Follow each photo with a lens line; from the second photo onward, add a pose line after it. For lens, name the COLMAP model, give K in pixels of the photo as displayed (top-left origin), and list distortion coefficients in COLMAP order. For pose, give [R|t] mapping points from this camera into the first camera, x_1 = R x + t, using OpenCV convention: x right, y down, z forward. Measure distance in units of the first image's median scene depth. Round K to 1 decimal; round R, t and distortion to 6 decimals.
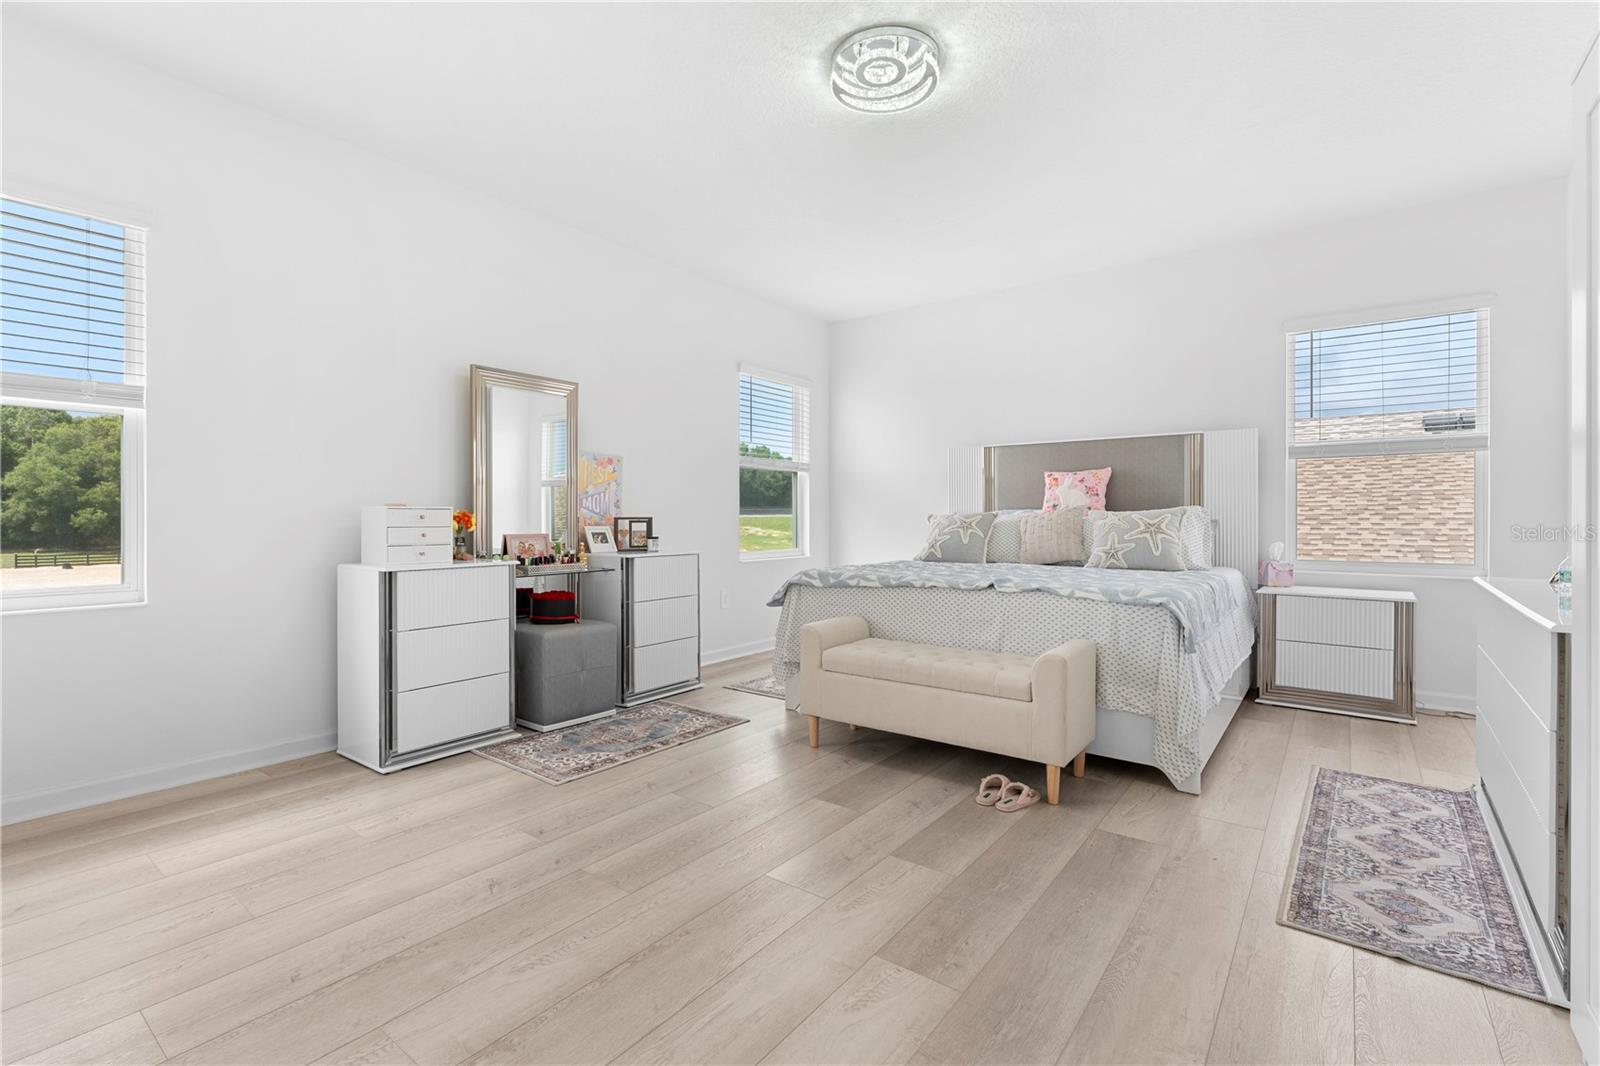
lens RADIAL K [[725.1, 0, 796.5], [0, 725.1, 525.8], [0, 0, 1]] dist [0.000023, -0.000476]
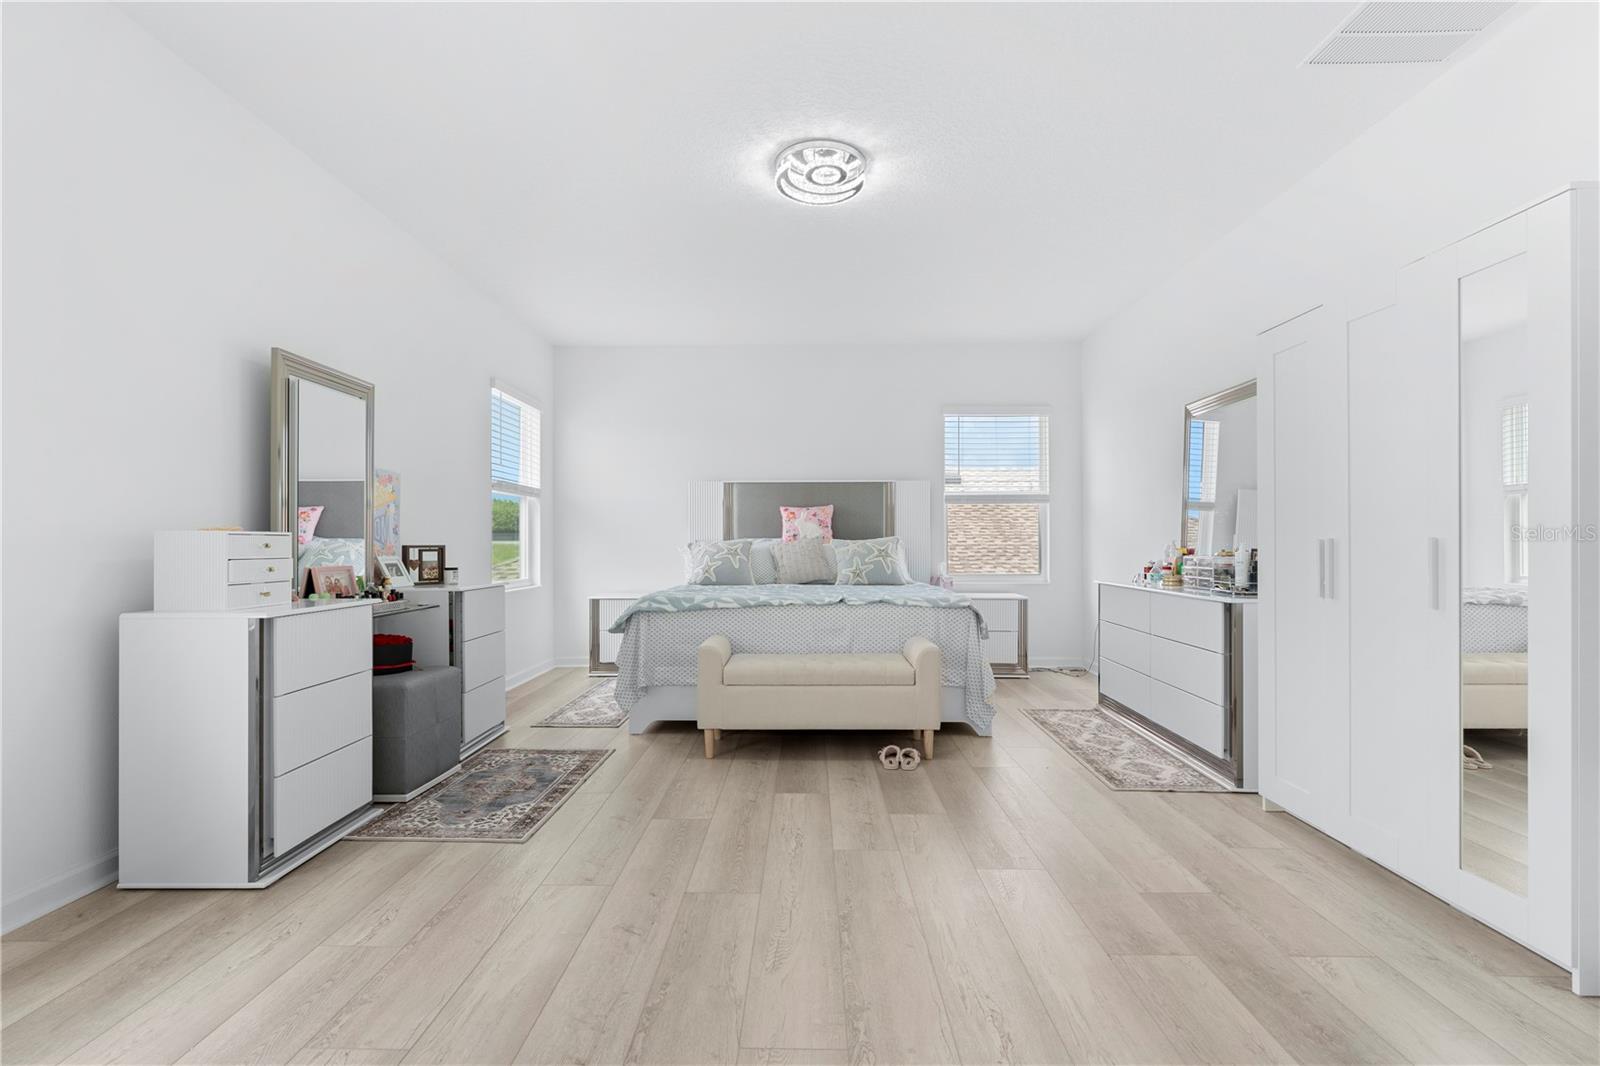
lens RADIAL K [[716.5, 0, 802.3], [0, 716.5, 536.3], [0, 0, 1]] dist [-0.002234, -0.000108]
pose [[0.801352, 0.006110, 0.598162, -0.496371], [0.007585, 0.999764, -0.020374, -0.002356], [-0.598145, 0.020864, 0.801116, 0.057239]]
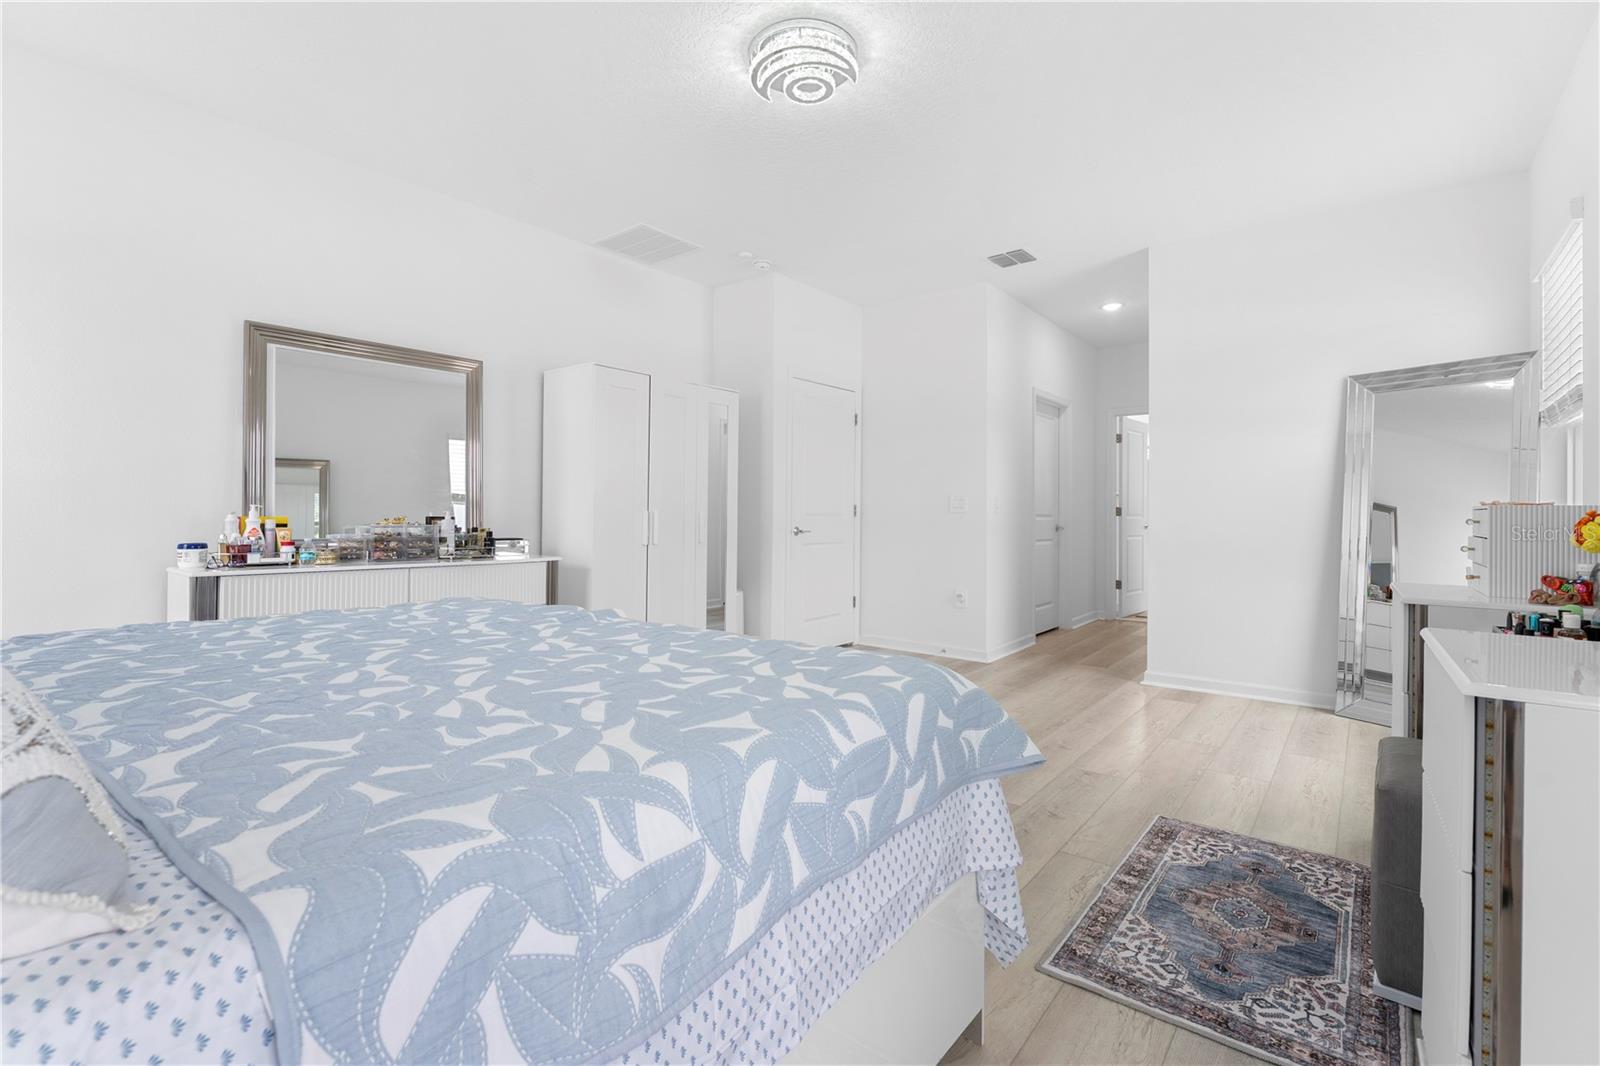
lens RADIAL K [[723.3, 0, 797.8], [0, 723.3, 522.9], [0, 0, 1]] dist [-0.000253, -0.000173]
pose [[-0.999822, -0.005669, 0.017973, 0.087285], [-0.005223, 0.999680, 0.024771, -0.023311], [-0.018108, 0.024672, -0.999532, 1.603148]]
